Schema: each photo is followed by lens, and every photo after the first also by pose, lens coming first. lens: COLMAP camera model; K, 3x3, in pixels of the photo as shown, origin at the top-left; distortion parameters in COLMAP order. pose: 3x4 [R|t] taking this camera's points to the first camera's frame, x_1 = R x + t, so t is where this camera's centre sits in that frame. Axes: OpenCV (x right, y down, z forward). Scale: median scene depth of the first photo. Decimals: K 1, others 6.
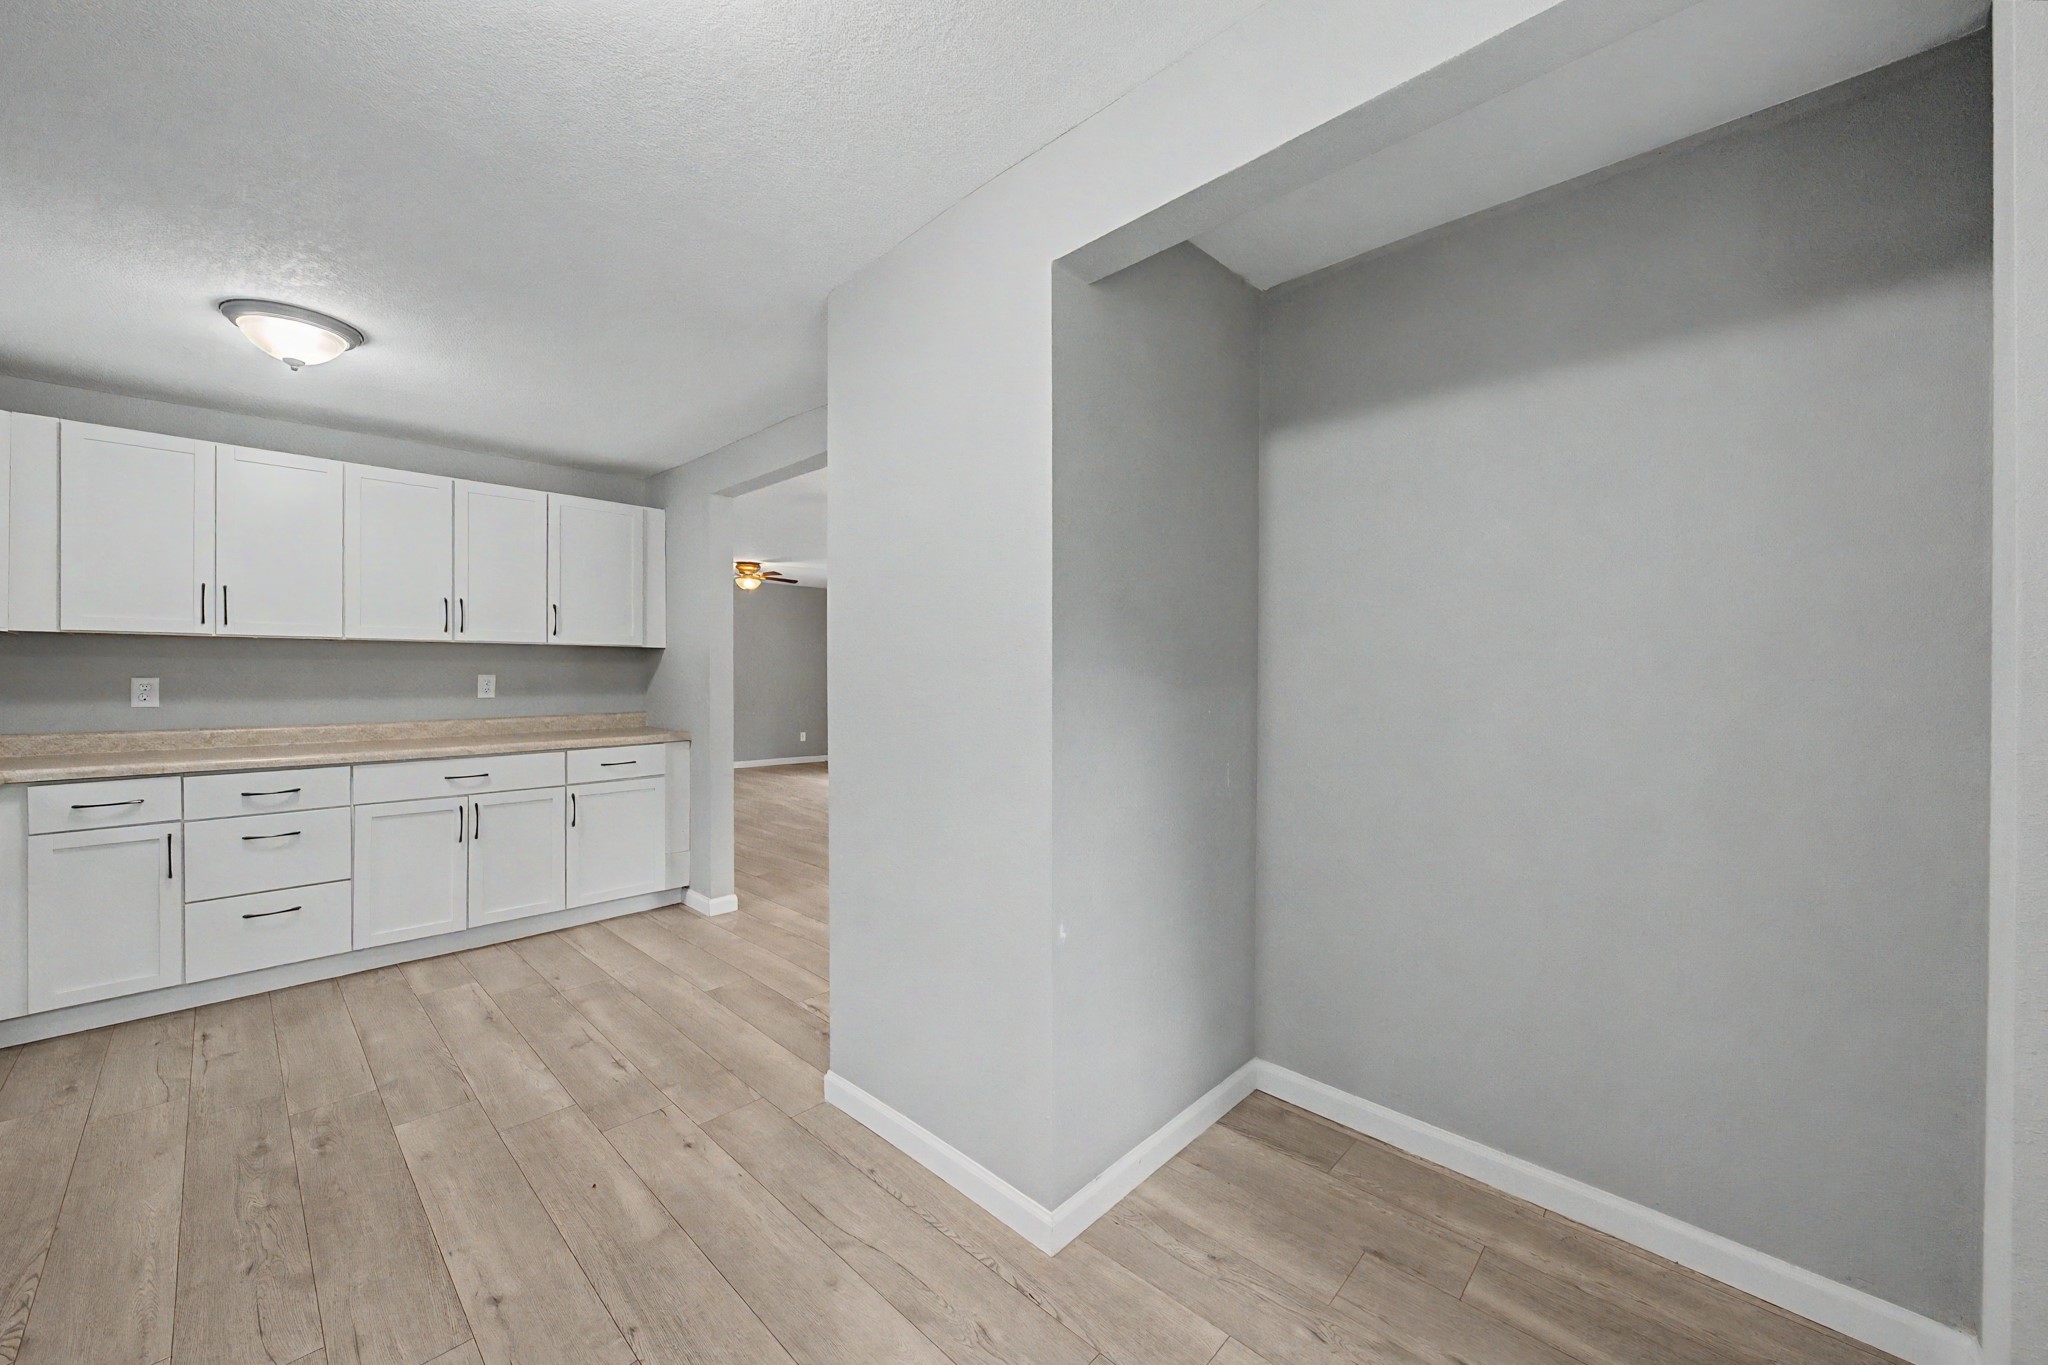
lens RADIAL K [[764.4, 0, 1036.2], [0, 764.4, 672.7], [0, 0, 1]] dist [-0.001221, -0.000218]
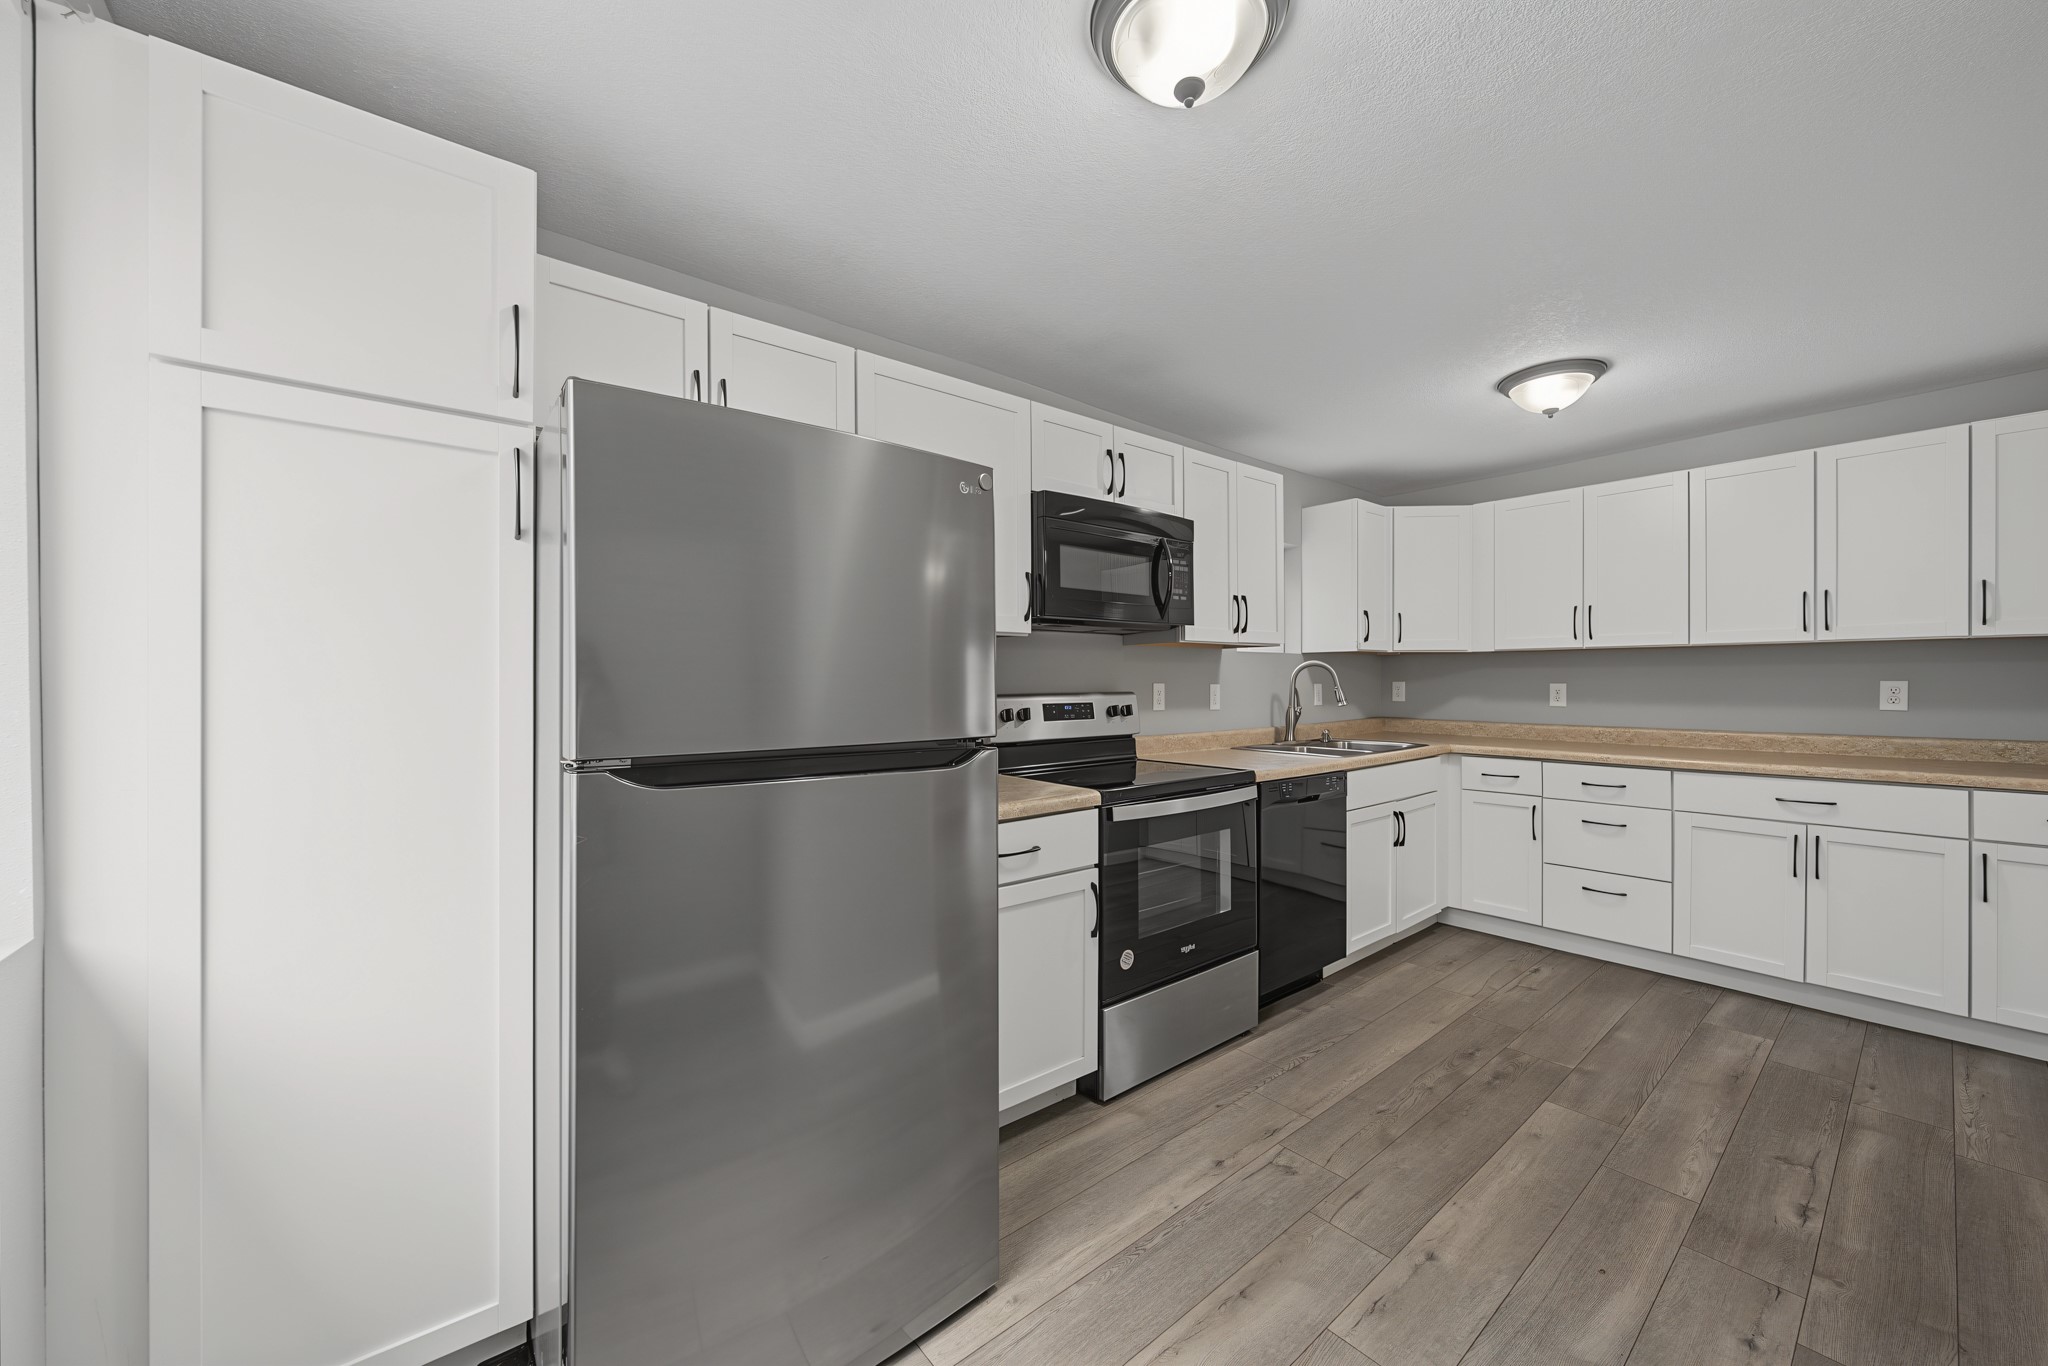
lens RADIAL K [[763.1, 0, 1024.0], [0, 763.1, 683.0], [0, 0, 1]] dist [-0.002841, -0.000277]
pose [[-0.129805, 0.002318, -0.991537, 0.222436], [0.003592, 0.999992, 0.001868, 0.000512], [0.991533, -0.003319, -0.129812, 0.287101]]
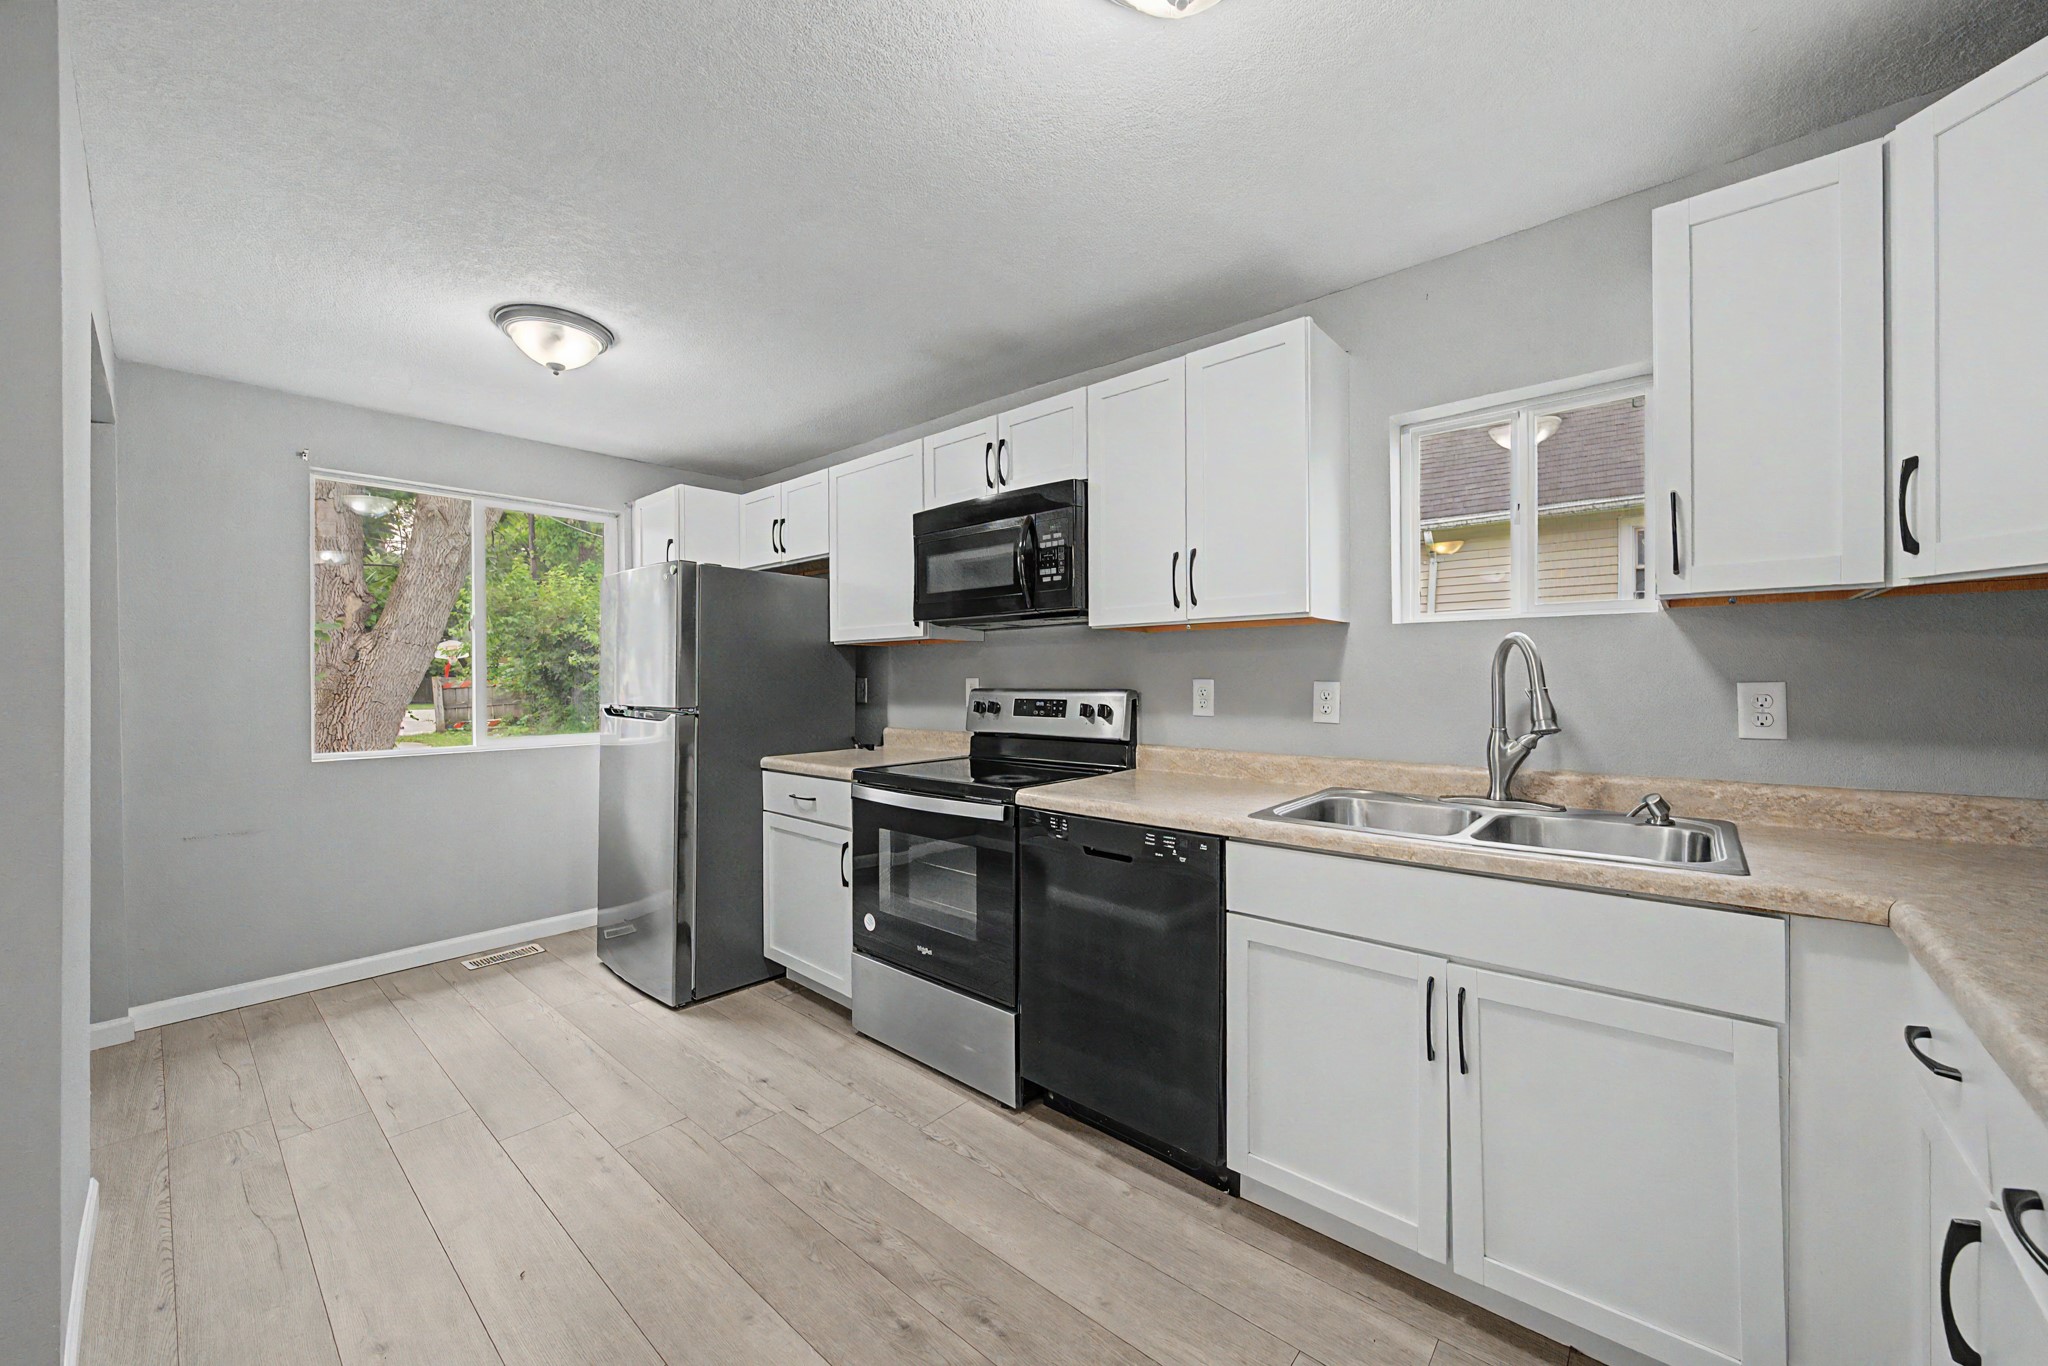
lens RADIAL K [[763.1, 0, 1024.0], [0, 763.1, 683.0], [0, 0, 1]] dist [-0.002841, -0.000277]
pose [[-0.999272, 0.000914, -0.038142, -0.686957], [0.000663, 0.999978, 0.006612, 0.001507], [0.038147, 0.006582, -0.999250, 1.157982]]
